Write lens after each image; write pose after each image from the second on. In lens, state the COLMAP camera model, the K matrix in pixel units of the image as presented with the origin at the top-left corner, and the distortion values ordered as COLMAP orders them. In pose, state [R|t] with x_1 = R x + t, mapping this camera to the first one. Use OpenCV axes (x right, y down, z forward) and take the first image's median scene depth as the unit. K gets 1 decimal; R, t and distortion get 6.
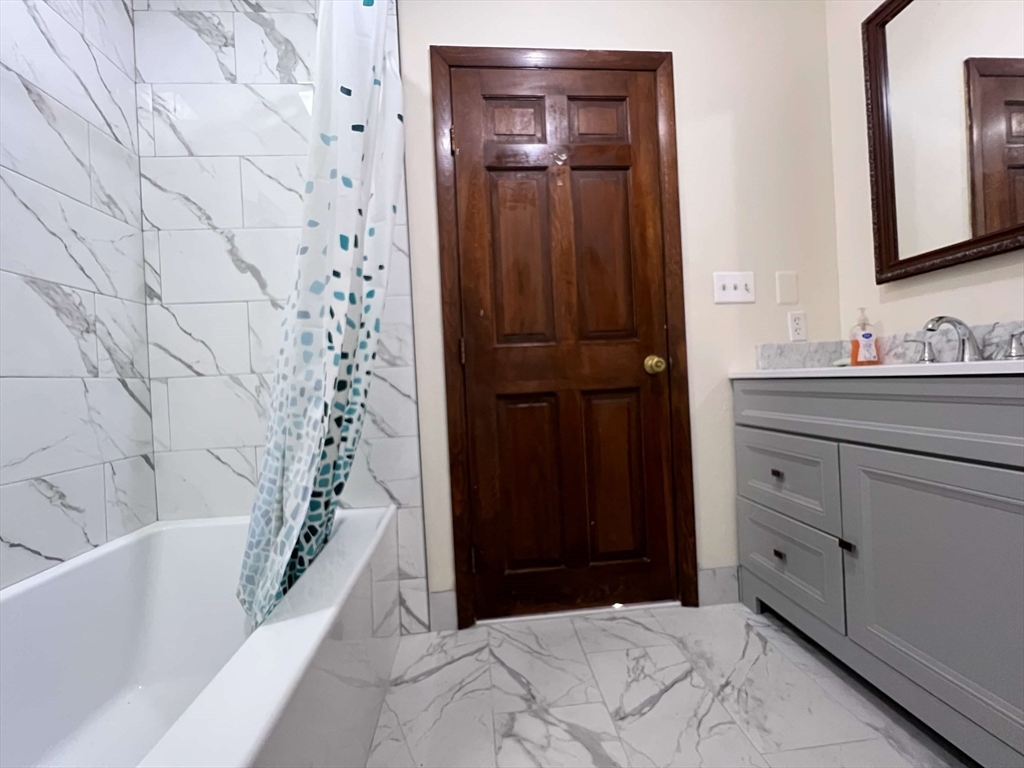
lens RADIAL K [[414.3, 0, 507.9], [0, 414.3, 382.5], [0, 0, 1]] dist [-0.010410, 0.001681]
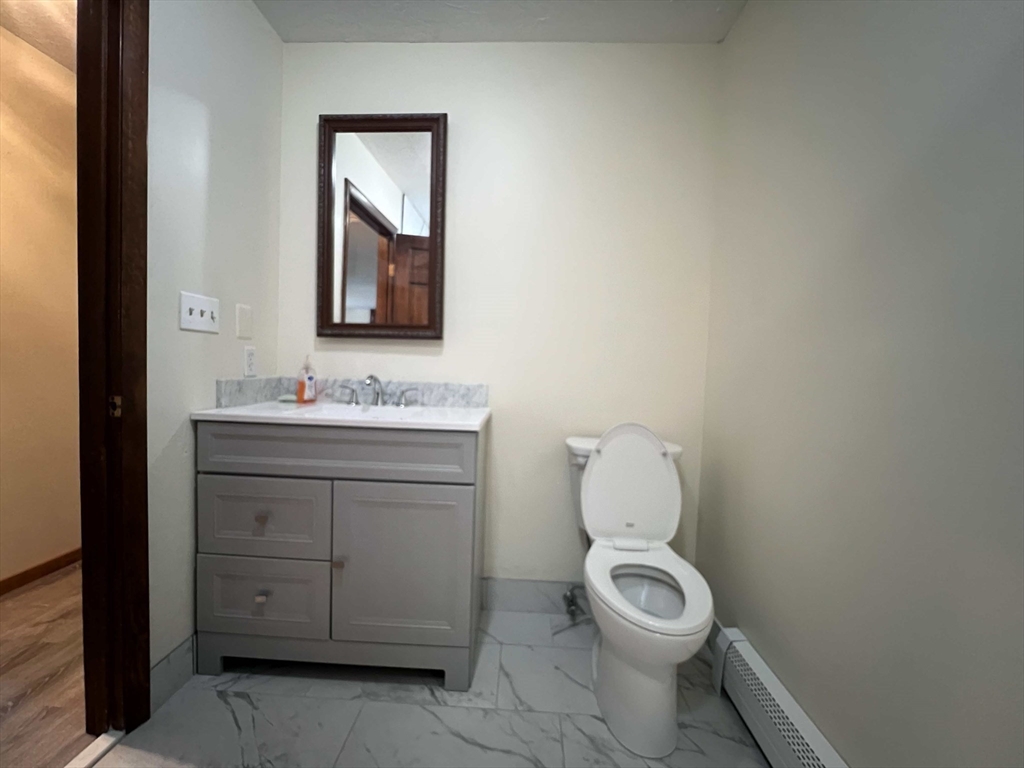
lens RADIAL K [[414.3, 0, 508.9], [0, 414.3, 383.1], [0, 0, 1]] dist [-0.010410, 0.001681]
pose [[0.122687, 0.007023, 0.992421, -0.237528], [-0.033532, 0.999433, -0.002927, -0.111309], [-0.991879, -0.032919, 0.122853, 0.270174]]
